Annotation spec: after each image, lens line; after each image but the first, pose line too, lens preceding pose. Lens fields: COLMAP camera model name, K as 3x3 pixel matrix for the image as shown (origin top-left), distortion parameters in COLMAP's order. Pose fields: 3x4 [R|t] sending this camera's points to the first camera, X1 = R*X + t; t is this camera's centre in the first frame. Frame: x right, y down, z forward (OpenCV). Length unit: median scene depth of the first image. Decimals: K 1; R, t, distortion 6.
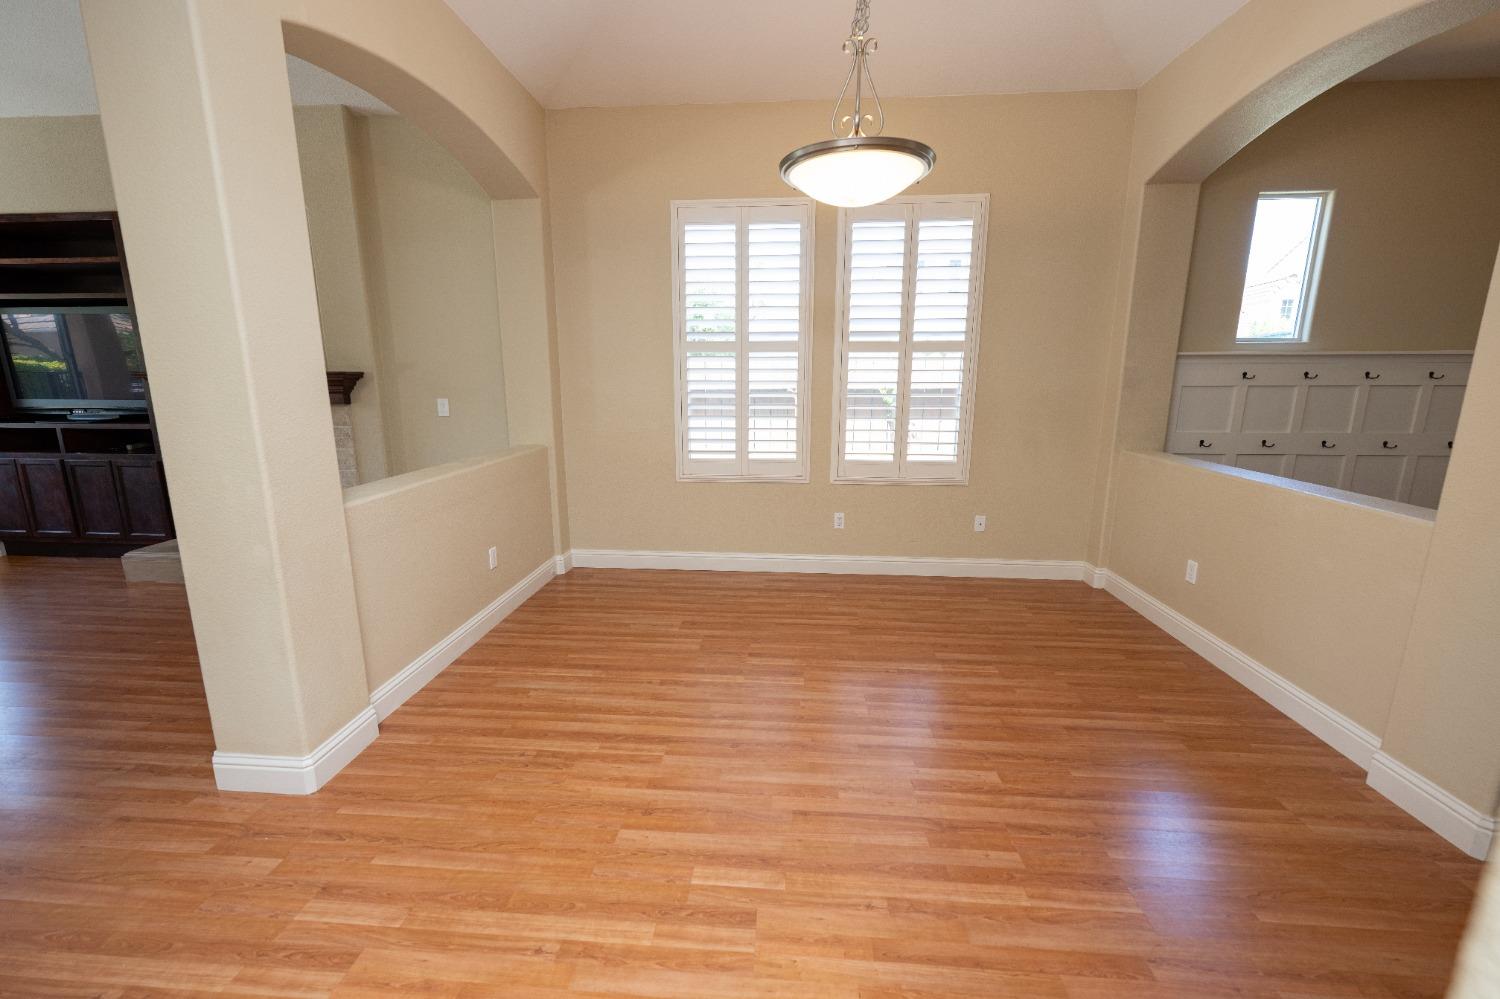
lens RADIAL K [[602.3, 0, 743.3], [0, 602.3, 504.0], [0, 0, 1]] dist [-0.002772, -0.000162]
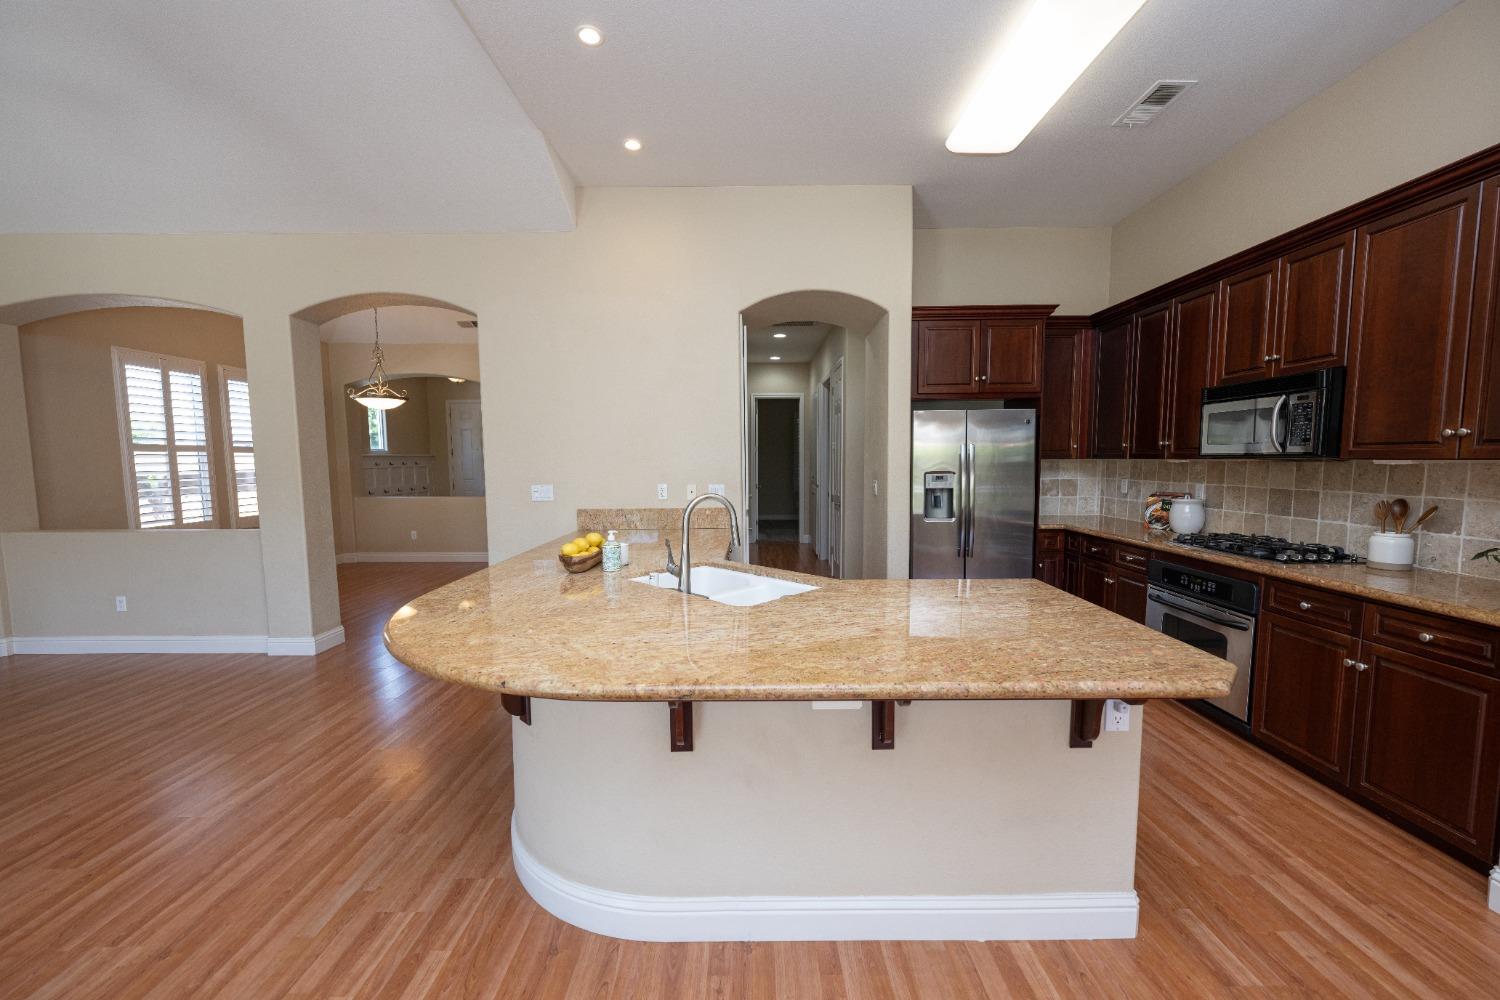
lens RADIAL K [[591.9, 0, 748.6], [0, 591.9, 508.0], [0, 0, 1]] dist [-0.000186, 0.000097]
pose [[-0.075942, -0.083075, 0.993646, -1.641750], [0.206444, 0.973621, 0.097179, 0.035778], [-0.975507, 0.212512, -0.056788, -0.288426]]
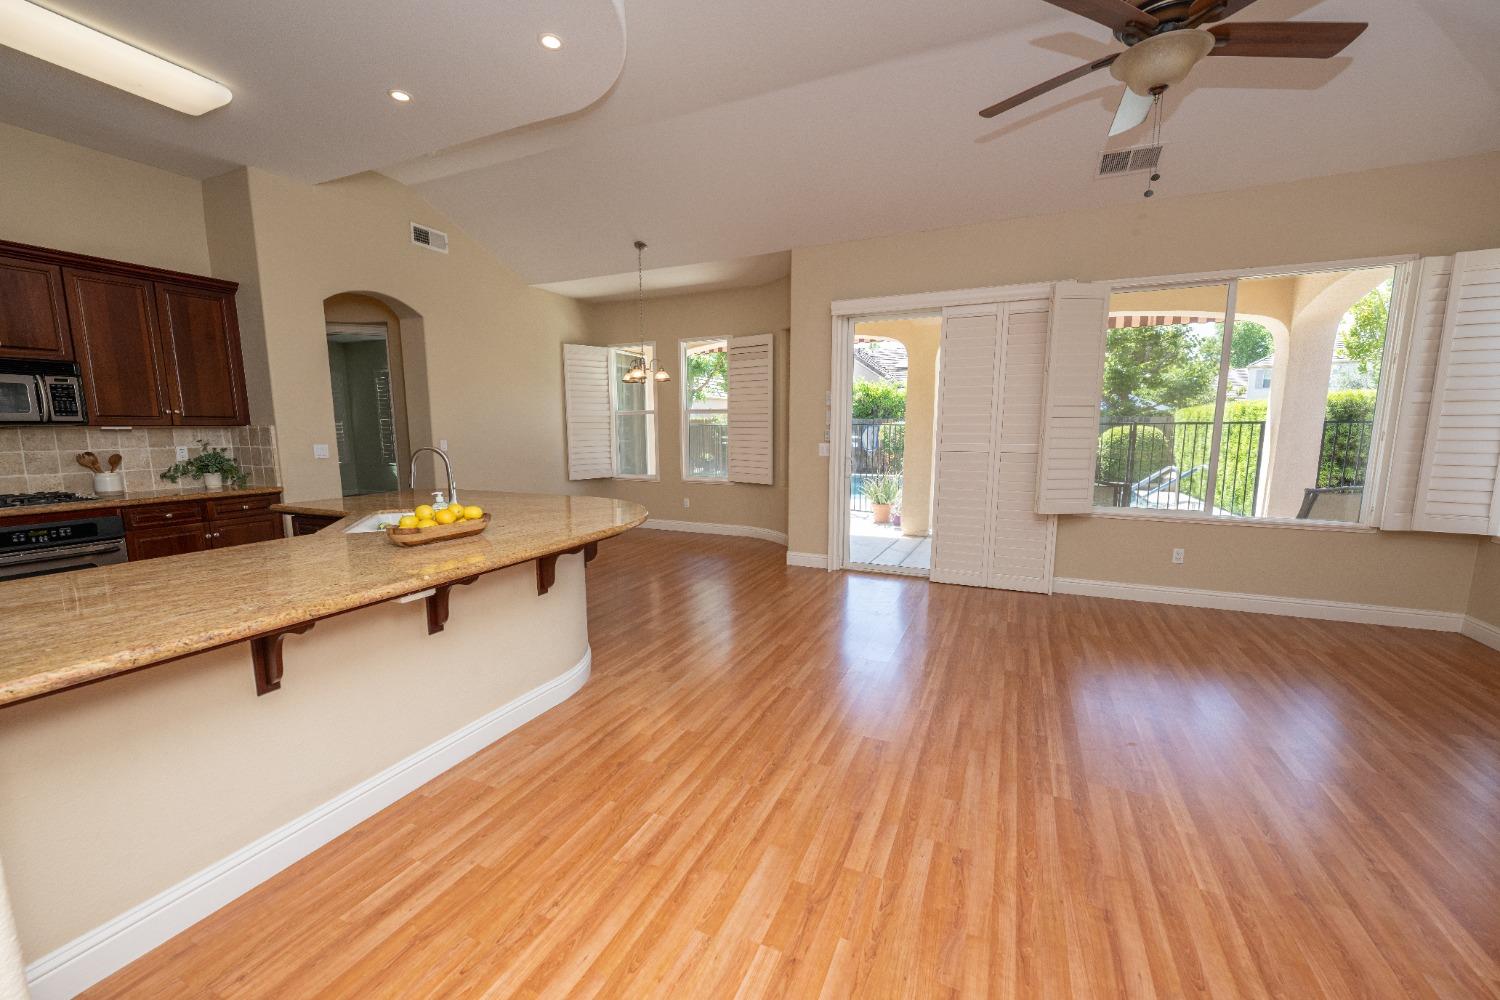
lens RADIAL K [[594.7, 0, 742.2], [0, 594.7, 508.5], [0, 0, 1]] dist [-0.000939, -0.000256]
pose [[-0.350747, 0.129636, -0.927454, -0.411358], [-0.184416, 0.961417, 0.204126, -0.090970], [0.918132, 0.242634, -0.313307, 0.380824]]
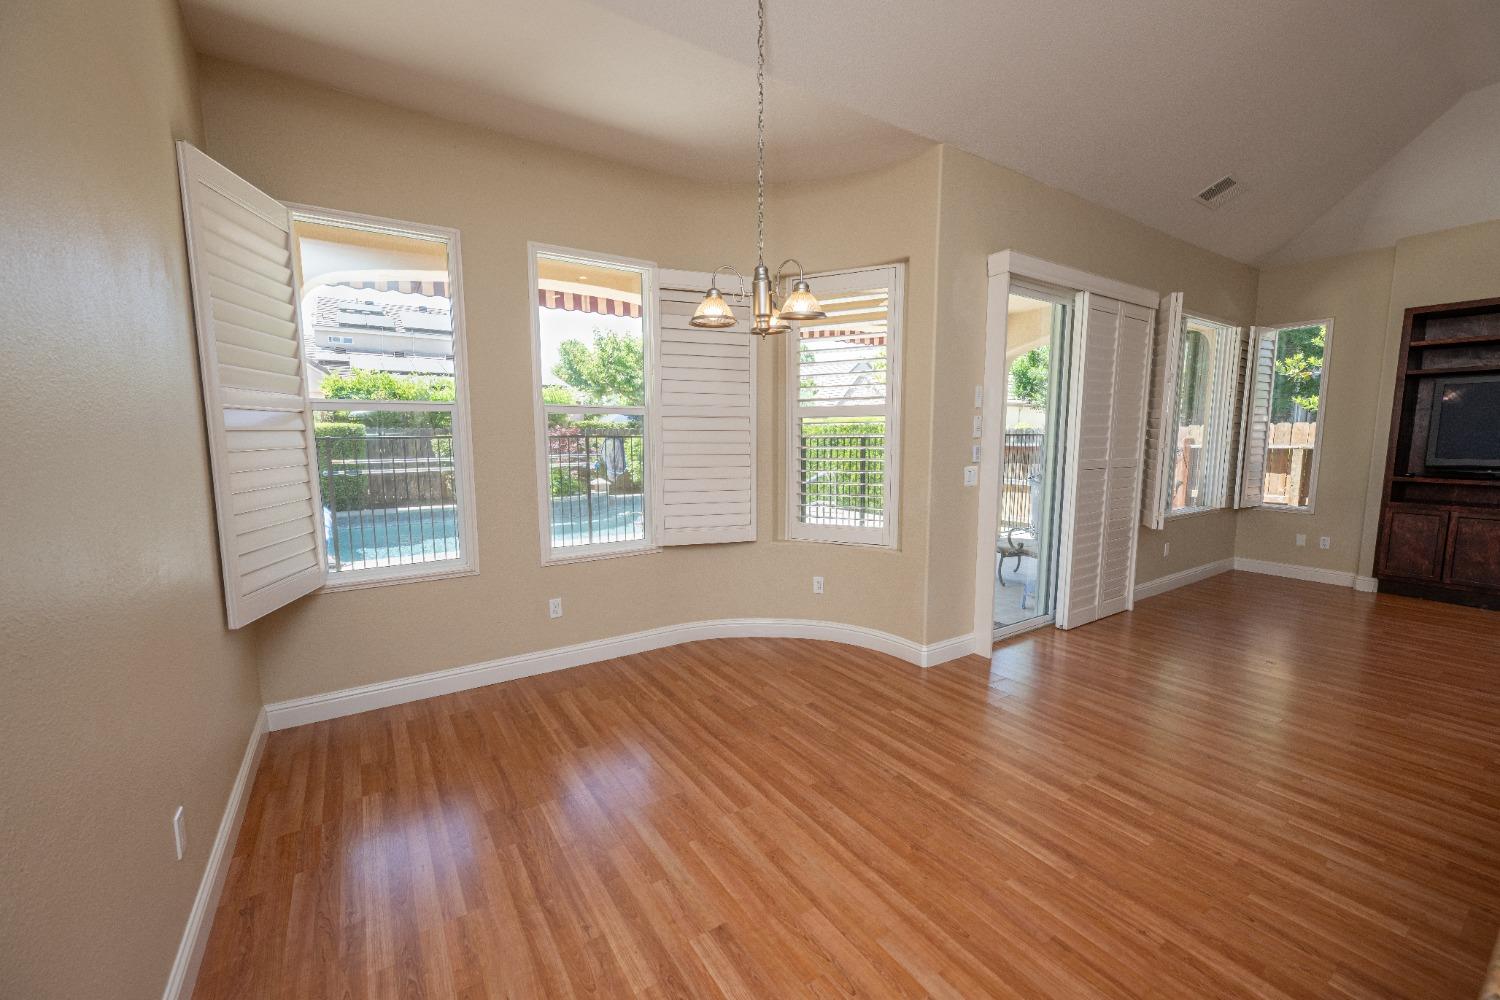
lens RADIAL K [[595.4, 0, 749.9], [0, 595.4, 501.0], [0, 0, 1]] dist [-0.000361, 0.000097]
pose [[0.614422, 0.084560, -0.784433, -1.331230], [-0.155397, 0.987734, -0.015242, 0.143611], [0.773522, 0.131264, 0.620027, -0.797673]]
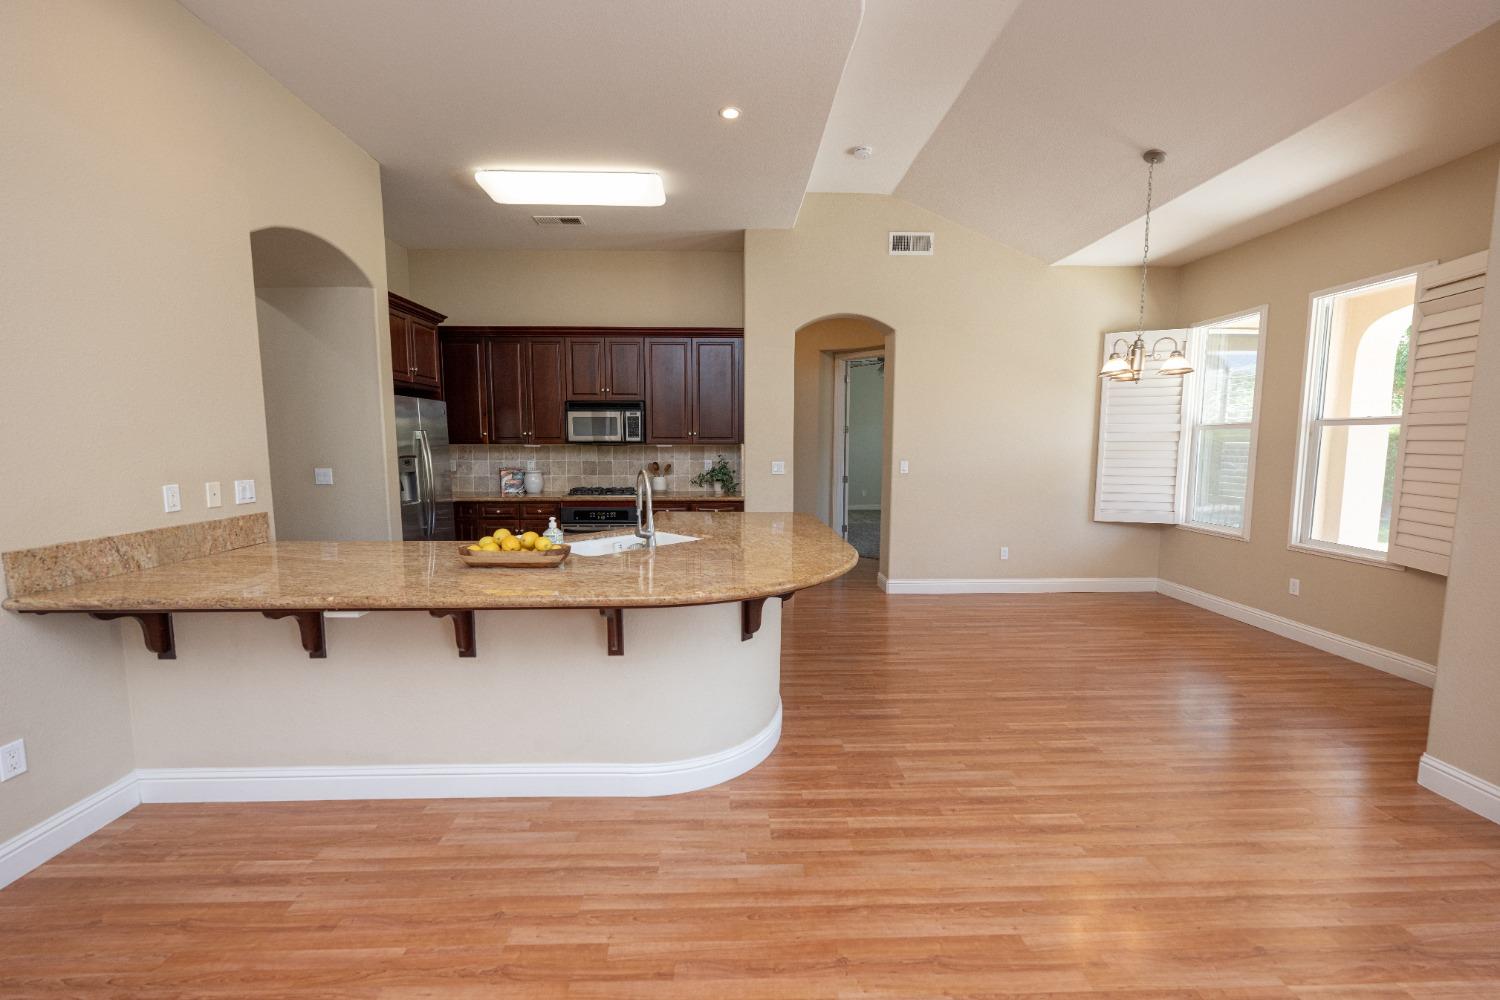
lens RADIAL K [[602.3, 0, 743.3], [0, 602.3, 504.5], [0, 0, 1]] dist [-0.002772, -0.000162]
pose [[-0.994817, 0.008190, -0.101354, -1.076615], [-0.022753, 0.953550, 0.300374, -0.127172], [0.099107, 0.301123, -0.948421, 0.498449]]
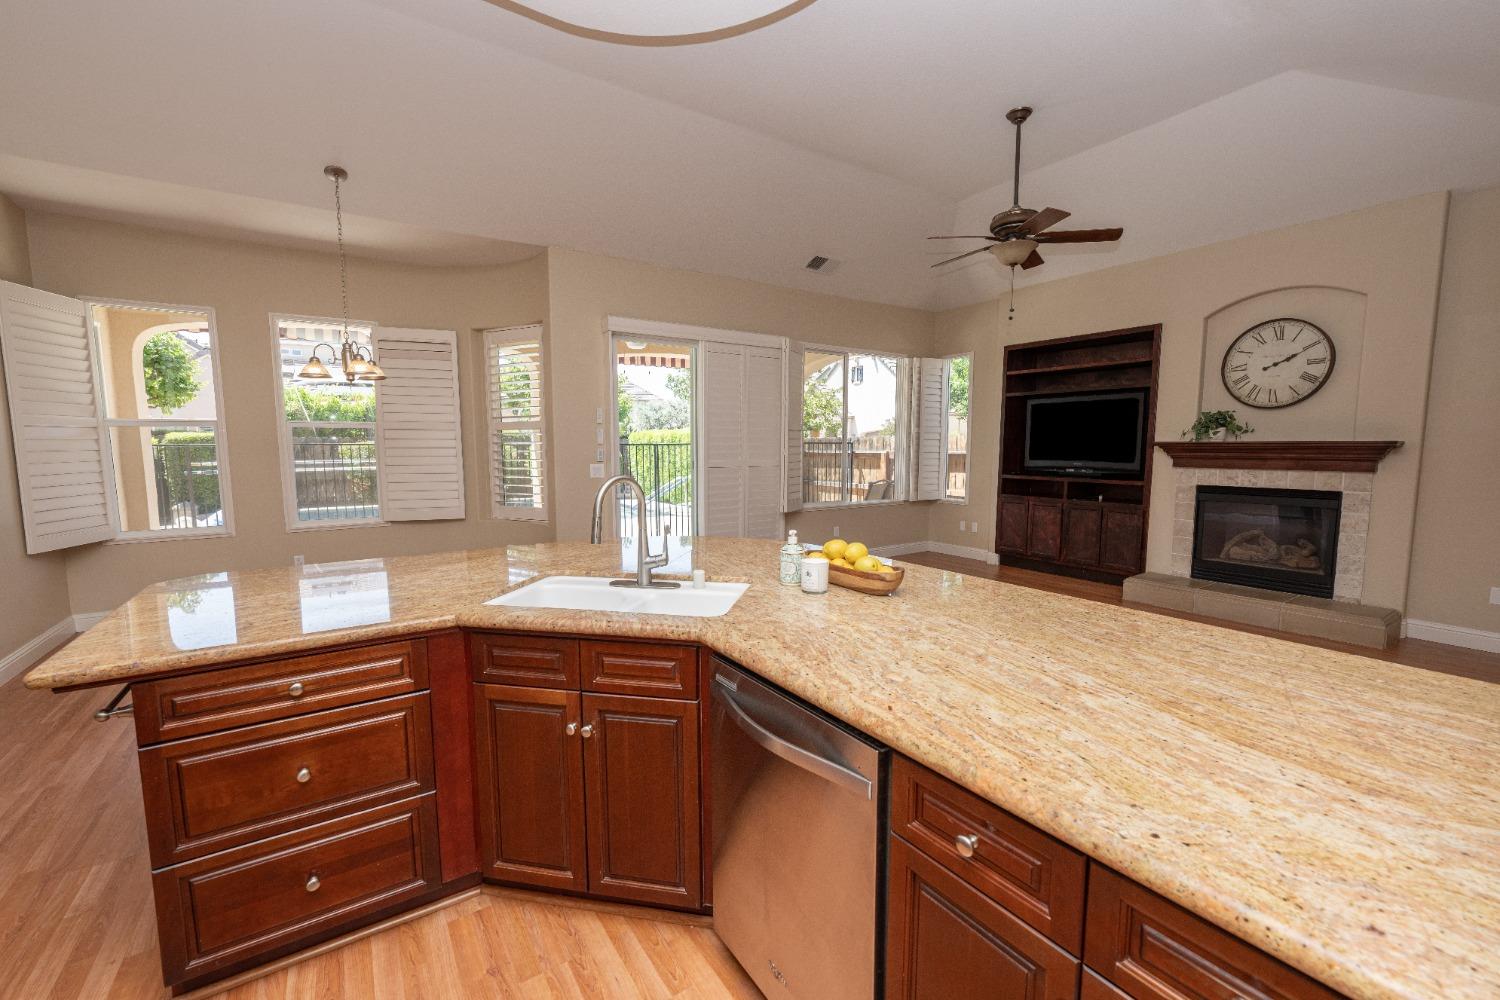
lens RADIAL K [[614.8, 0, 748.8], [0, 614.8, 506.3], [0, 0, 1]] dist [-0.001571, -0.000238]
pose [[0.616682, 0.077055, -0.783432, -0.533053], [-0.154673, 0.987659, -0.024610, 0.094431], [0.771867, 0.136353, 0.620990, -0.529336]]
